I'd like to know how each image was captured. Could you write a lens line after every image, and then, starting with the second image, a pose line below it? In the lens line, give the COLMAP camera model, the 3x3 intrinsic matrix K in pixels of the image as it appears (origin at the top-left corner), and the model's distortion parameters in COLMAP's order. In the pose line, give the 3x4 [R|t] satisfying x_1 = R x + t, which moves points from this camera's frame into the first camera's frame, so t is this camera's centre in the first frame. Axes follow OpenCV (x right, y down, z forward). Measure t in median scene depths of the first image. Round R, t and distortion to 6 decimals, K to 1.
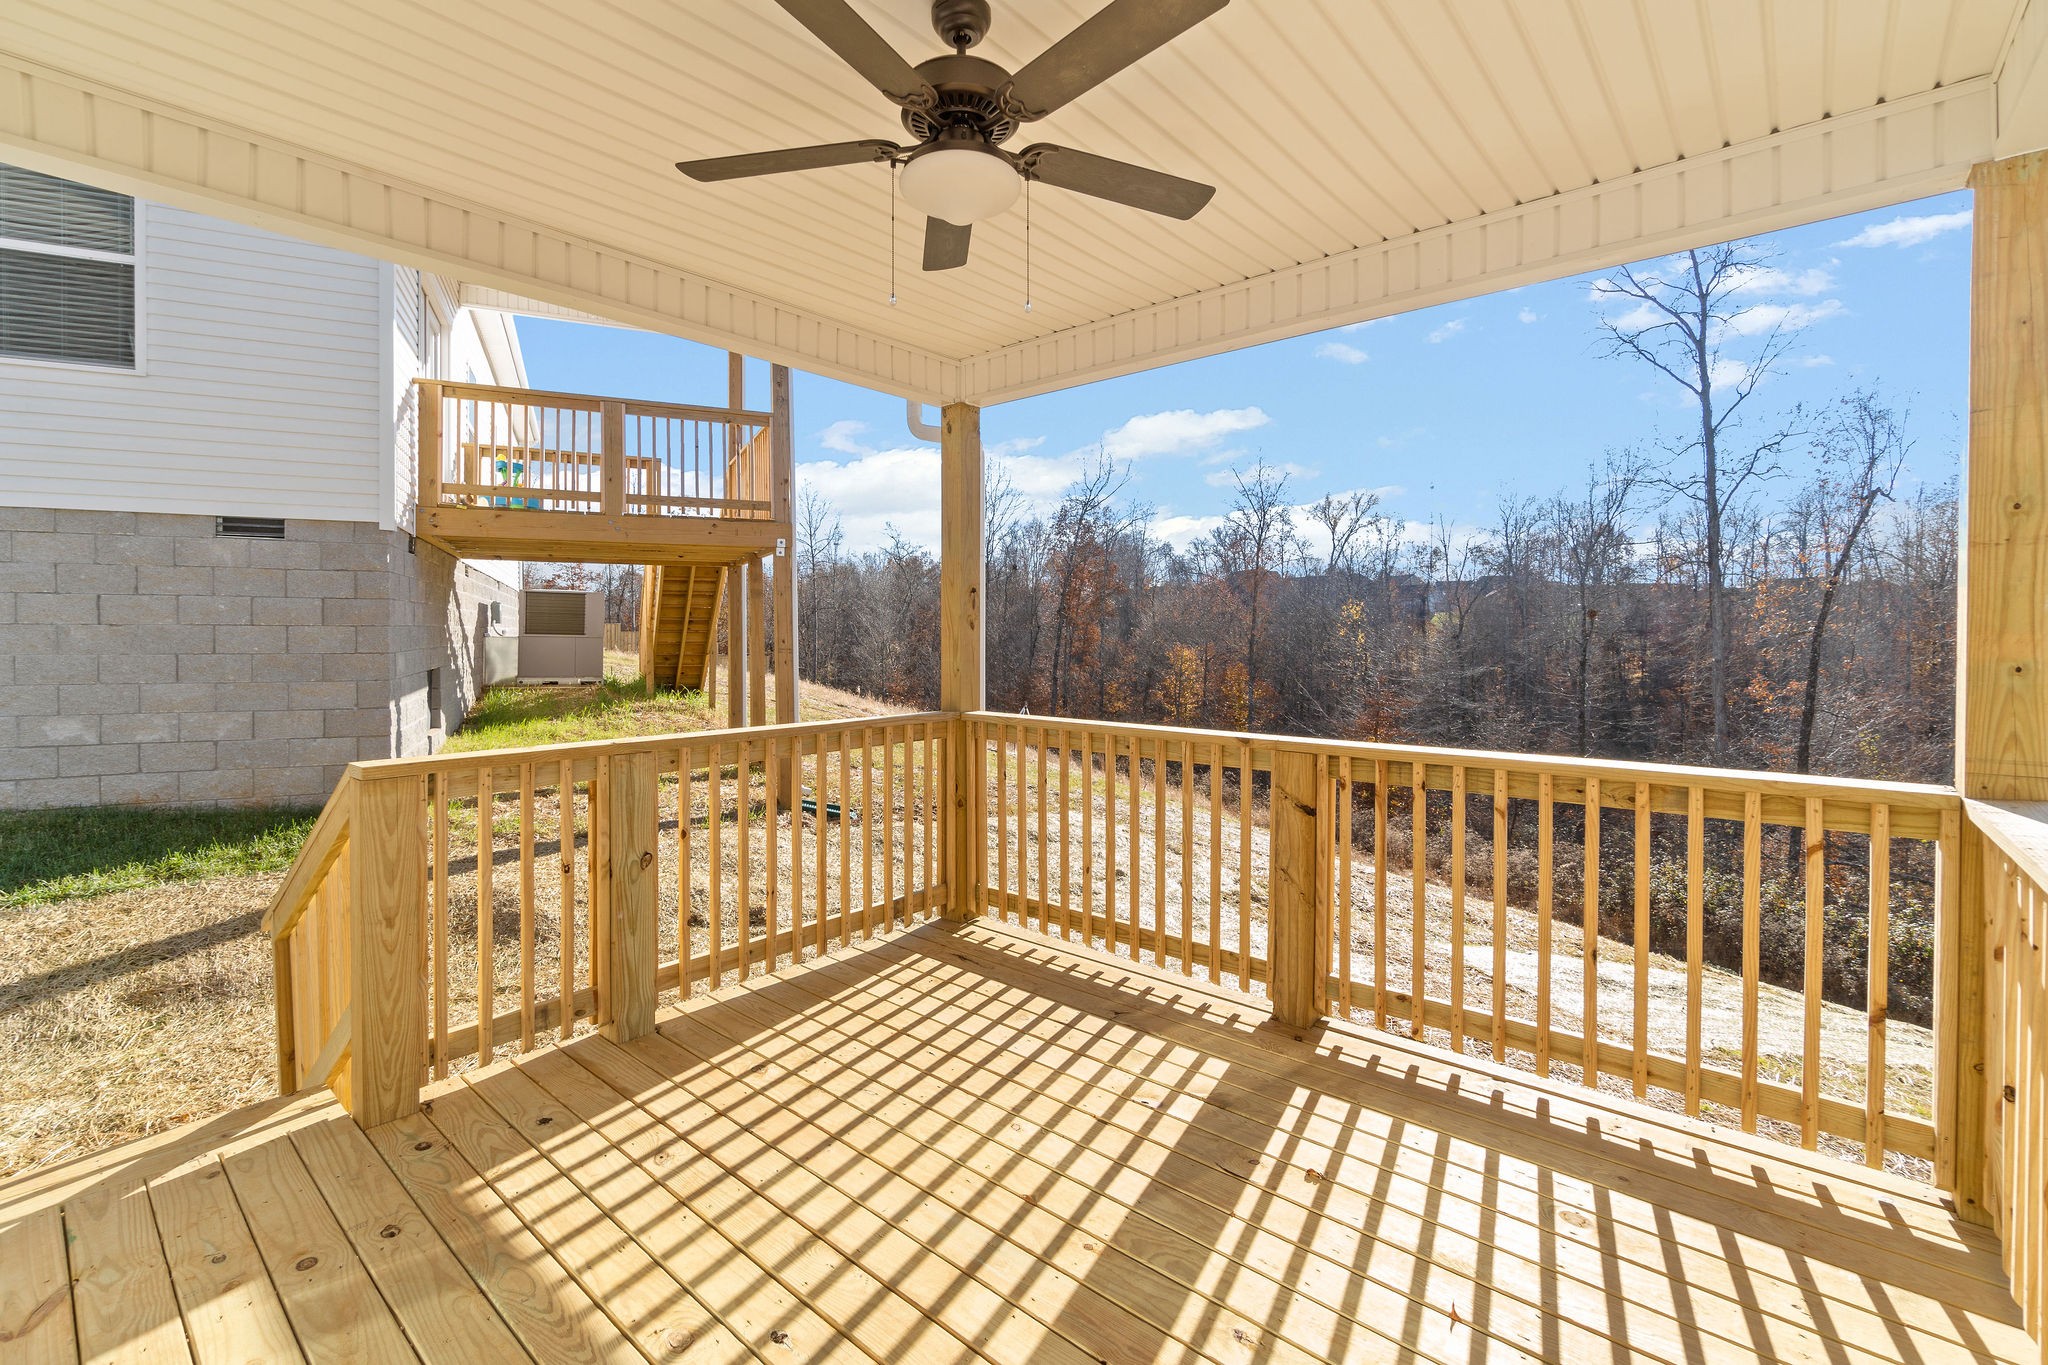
lens RADIAL K [[899.0, 0, 969.6], [0, 899.0, 650.8], [0, 0, 1]] dist [-0.013609, 0.002062]
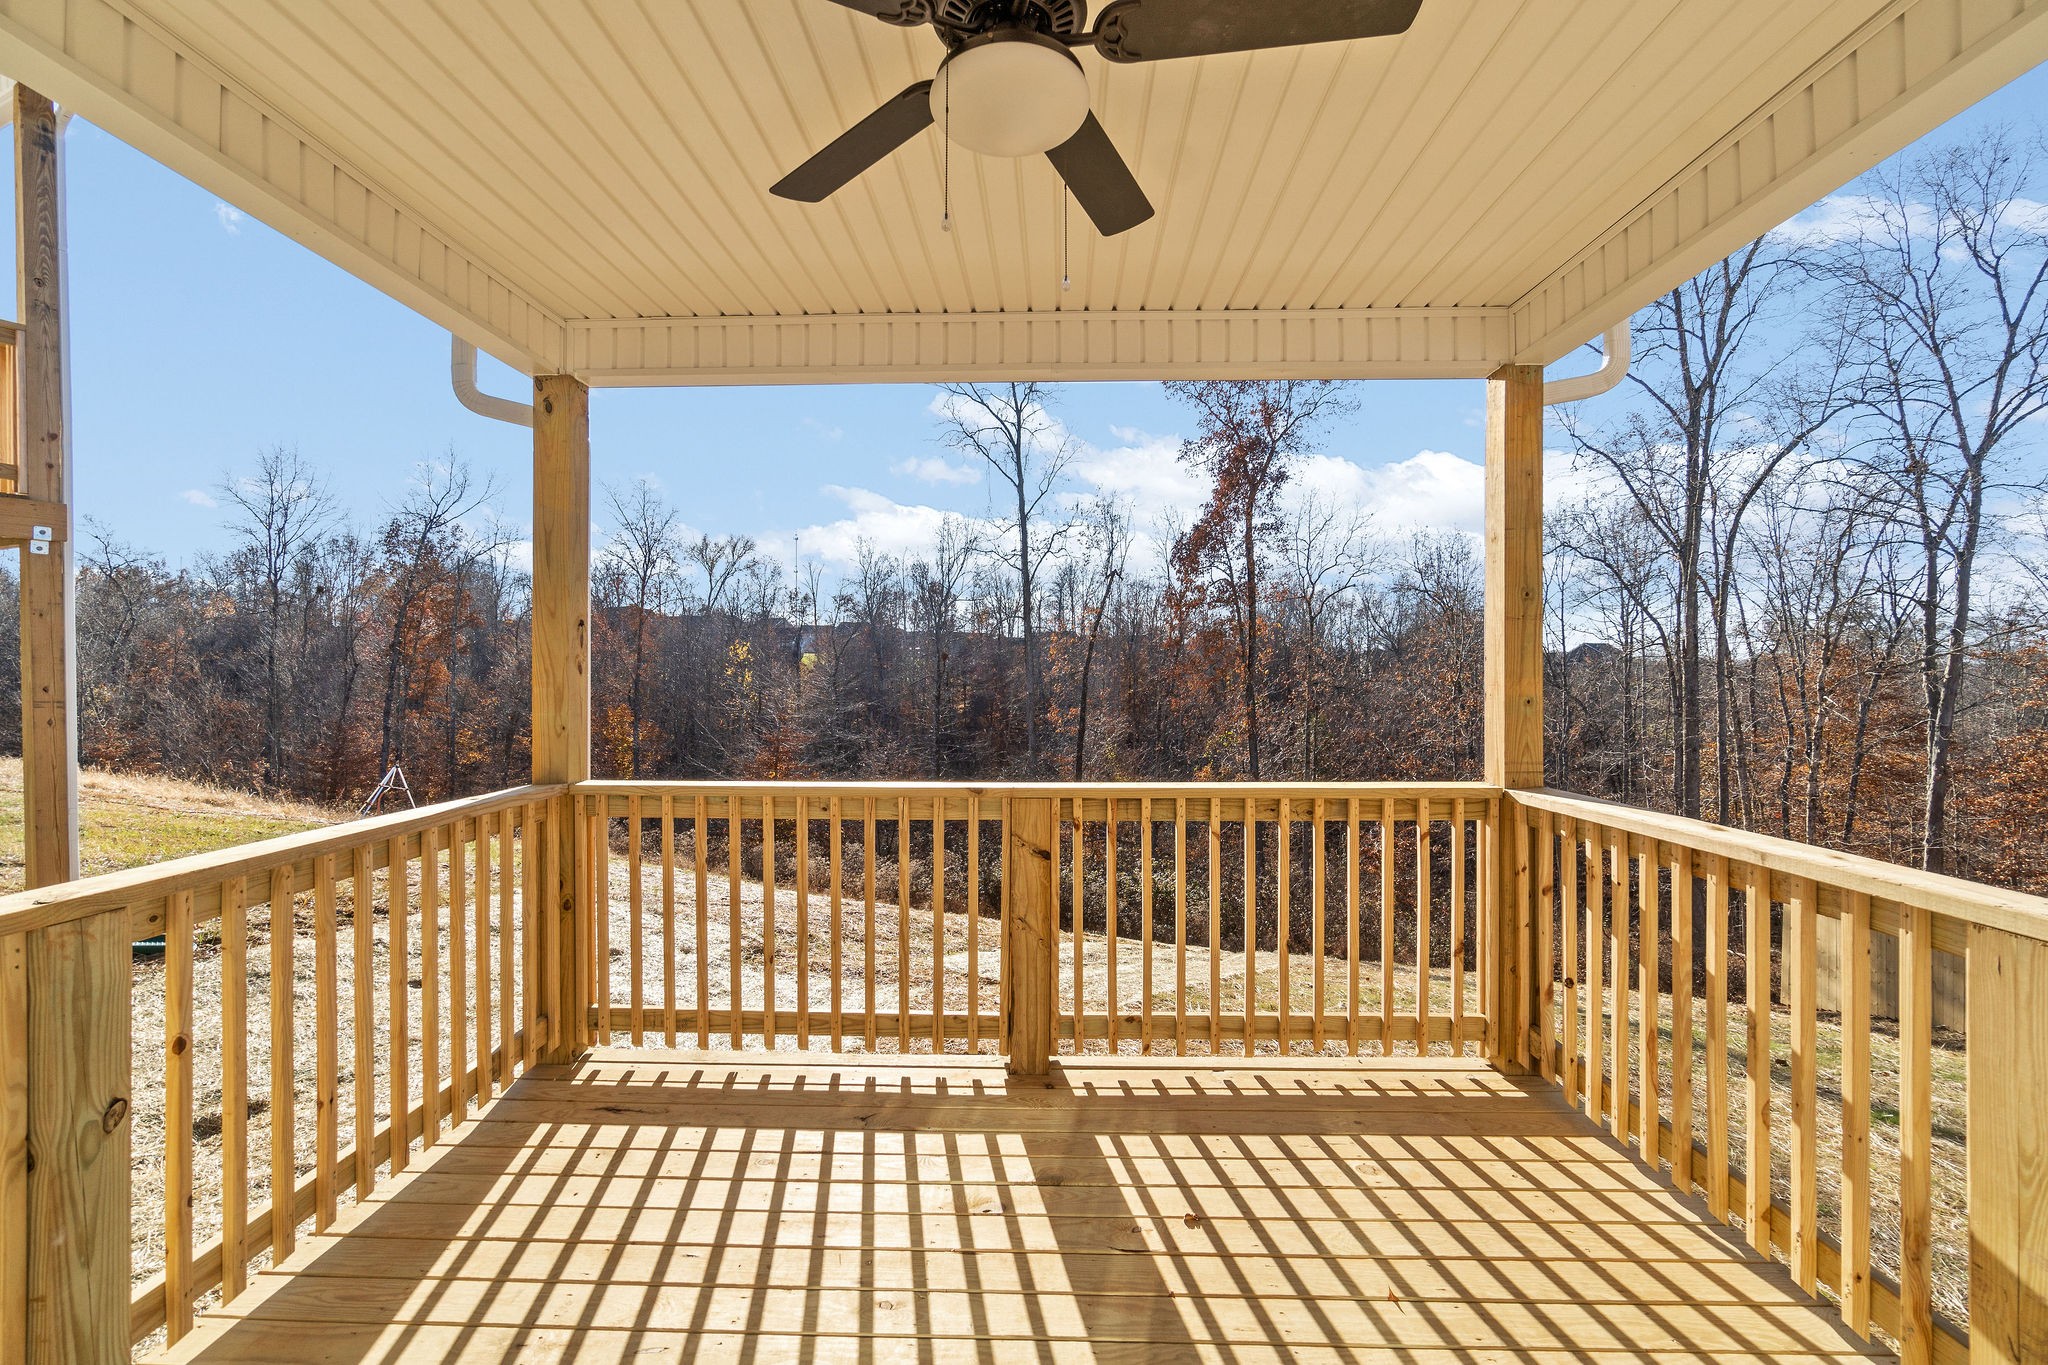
lens RADIAL K [[899.0, 0, 1012.7], [0, 899.0, 678.0], [0, 0, 1]] dist [-0.013609, 0.002062]
pose [[0.757644, -0.004766, 0.652651, -0.100297], [0.013586, 0.999872, -0.008469, -0.004048], [-0.652527, 0.015283, 0.757611, 0.085132]]
